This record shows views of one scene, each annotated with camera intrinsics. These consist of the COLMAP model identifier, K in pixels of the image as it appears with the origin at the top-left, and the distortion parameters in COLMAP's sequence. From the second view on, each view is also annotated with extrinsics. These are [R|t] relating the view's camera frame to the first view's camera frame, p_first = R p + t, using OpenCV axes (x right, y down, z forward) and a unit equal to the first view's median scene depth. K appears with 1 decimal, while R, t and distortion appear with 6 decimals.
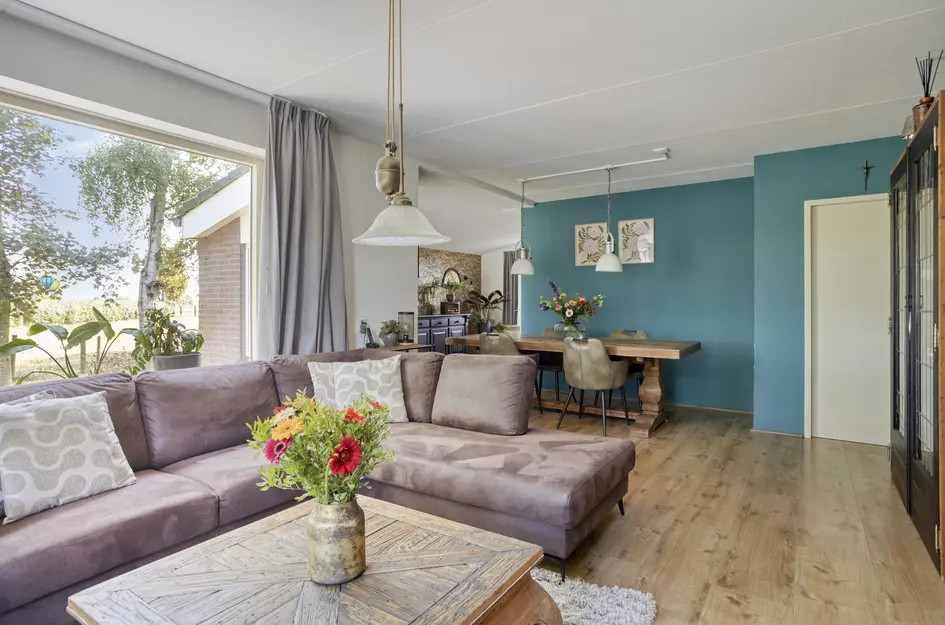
lens RADIAL K [[506.7, 0, 472.5], [0, 506.7, 309.0], [0, 0, 1]] dist [-0.020607, 0.002461]
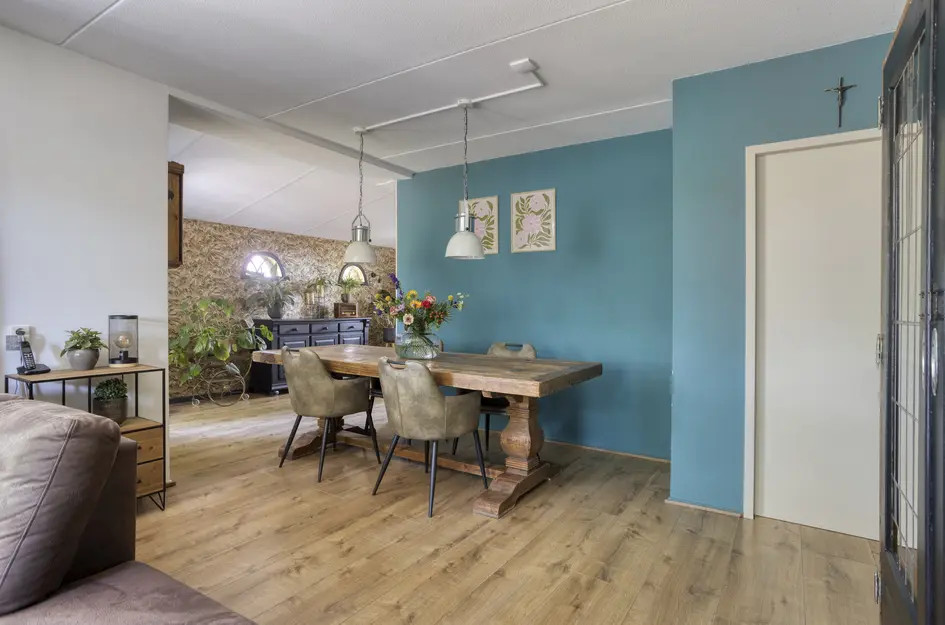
lens RADIAL K [[506.7, 0, 471.1], [0, 506.7, 309.6], [0, 0, 1]] dist [-0.020607, 0.002461]
pose [[0.999716, 0.009679, 0.021768, 0.277545], [-0.009571, 0.999941, -0.005043, -0.002275], [-0.021816, 0.004833, 0.999750, 0.342257]]
